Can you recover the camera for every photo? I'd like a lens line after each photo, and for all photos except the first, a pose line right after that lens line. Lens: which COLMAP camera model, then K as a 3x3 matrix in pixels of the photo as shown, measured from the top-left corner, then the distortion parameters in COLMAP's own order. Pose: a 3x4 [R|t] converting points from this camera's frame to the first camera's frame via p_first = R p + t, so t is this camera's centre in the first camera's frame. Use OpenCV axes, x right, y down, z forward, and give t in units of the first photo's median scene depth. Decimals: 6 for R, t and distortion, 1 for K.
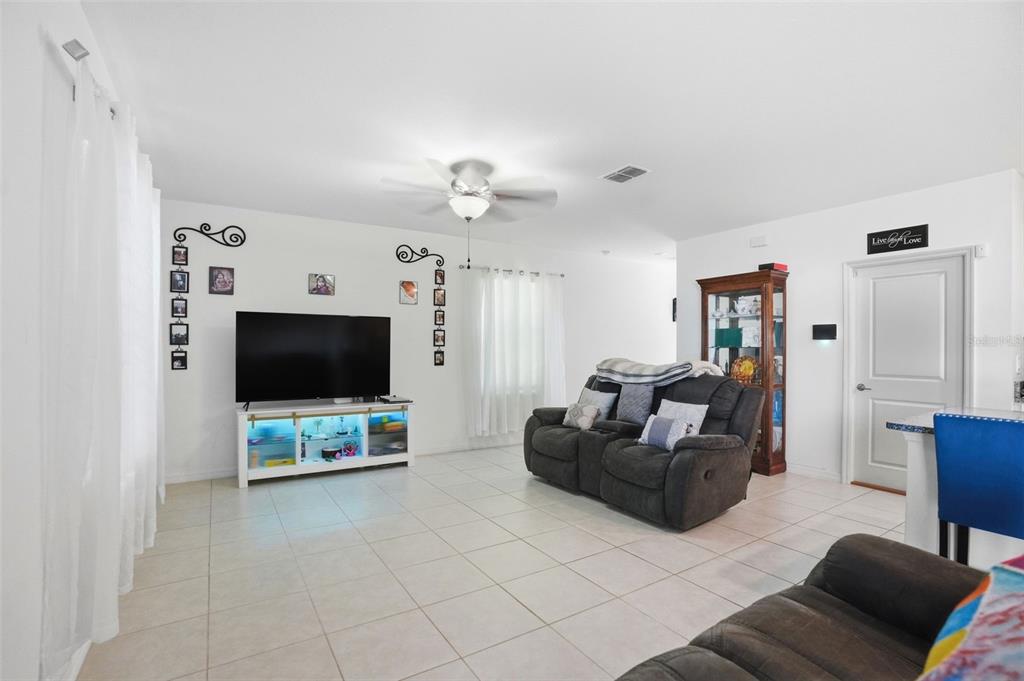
lens RADIAL K [[480.3, 0, 514.7], [0, 480.3, 351.2], [0, 0, 1]] dist [-0.036791, 0.006189]
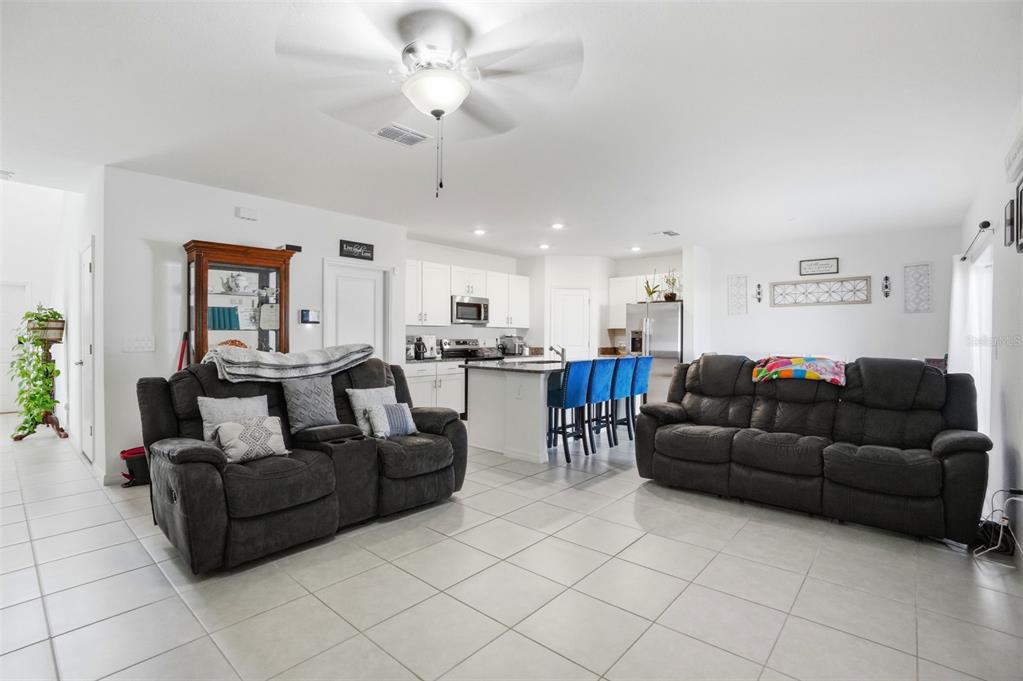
lens RADIAL K [[479.8, 0, 509.6], [0, 479.8, 331.9], [0, 0, 1]] dist [-0.036791, 0.006189]
pose [[-0.257200, -0.000665, 0.966358, -0.520034], [0.001508, 0.999998, 0.001090, -0.004619], [-0.966357, 0.001738, -0.257199, 0.785828]]
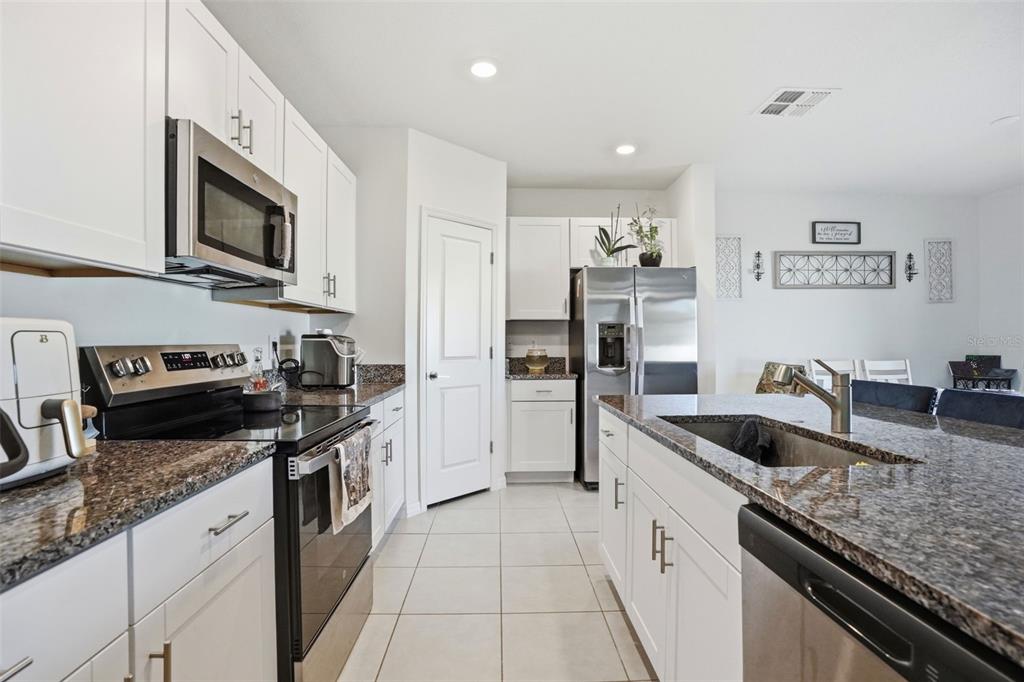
lens RADIAL K [[493.1, 0, 521.3], [0, 493.1, 337.3], [0, 0, 1]] dist [-0.026648, 0.007155]
pose [[-0.860653, -0.002296, 0.509187, 0.636111], [0.000146, 0.999989, 0.004755, 0.013224], [-0.509192, 0.004167, -0.860643, 0.722447]]
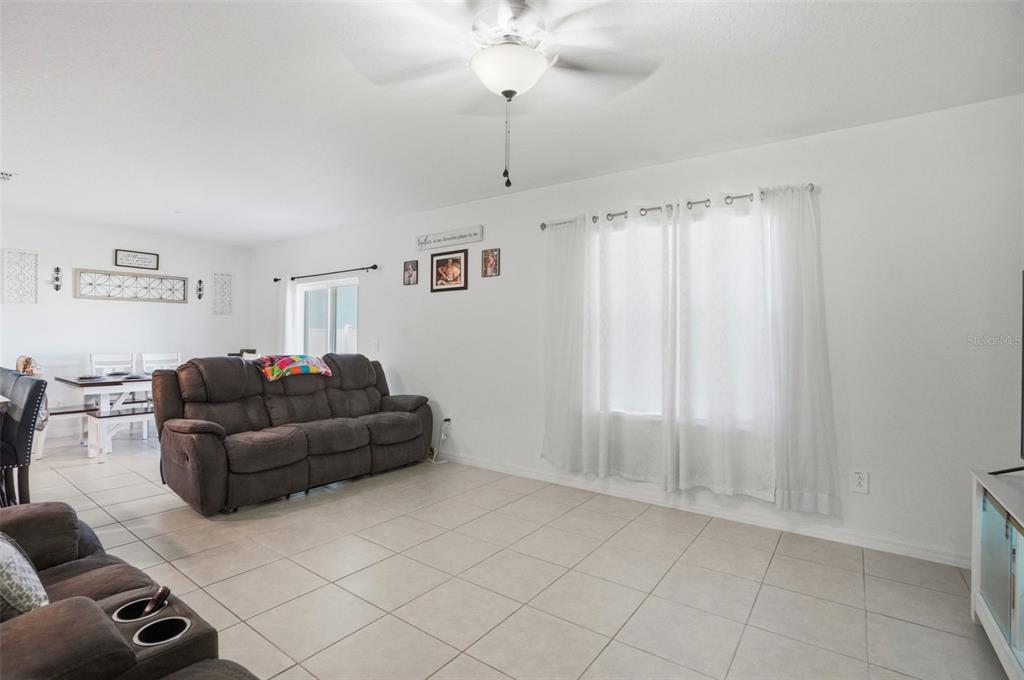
lens RADIAL K [[480.3, 0, 515.9], [0, 480.3, 334.2], [0, 0, 1]] dist [-0.036791, 0.006189]
pose [[-0.944221, -0.019254, -0.328749, 0.030152], [-0.019286, 0.999809, -0.003162, -0.005564], [0.328747, 0.003355, -0.944412, 1.103533]]
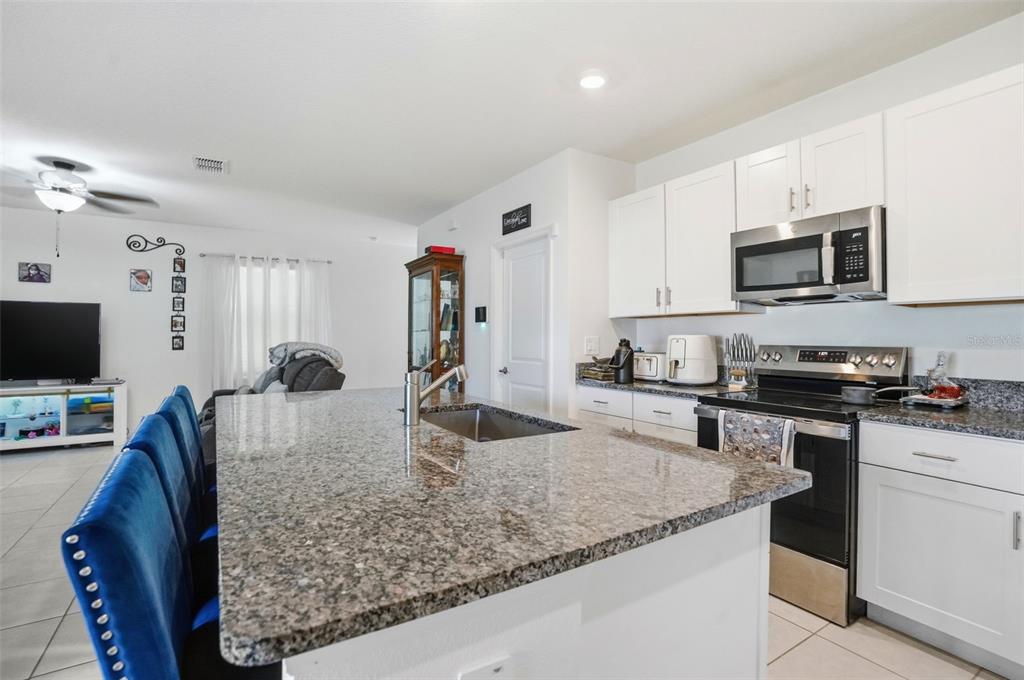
lens RADIAL K [[488.6, 0, 515.4], [0, 488.6, 330.8], [0, 0, 1]] dist [-0.047873, 0.006844]
pose [[0.999701, -0.003055, -0.024261, 0.706553], [0.002515, 0.999750, -0.022222, 0.015011], [0.024323, 0.022154, 0.999459, -0.015650]]
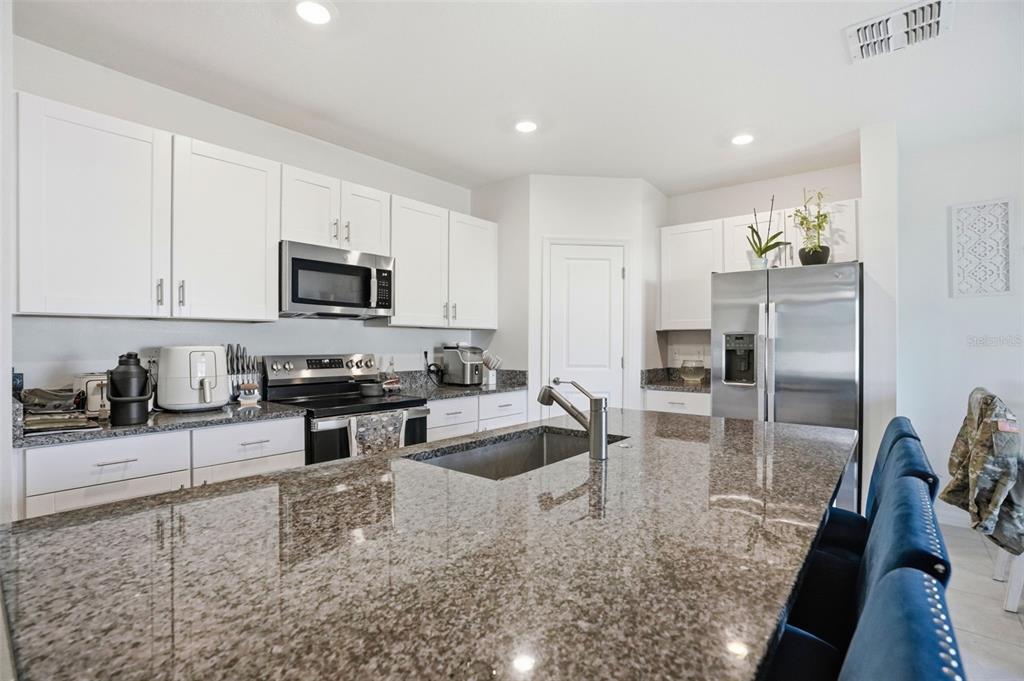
lens RADIAL K [[493.1, 0, 516.9], [0, 493.1, 342.7], [0, 0, 1]] dist [-0.026648, 0.007155]
pose [[-0.297576, -0.006417, 0.954677, 0.331639], [0.004230, 0.999959, 0.008040, 0.000333], [-0.954689, 0.006430, -0.297537, 0.485284]]
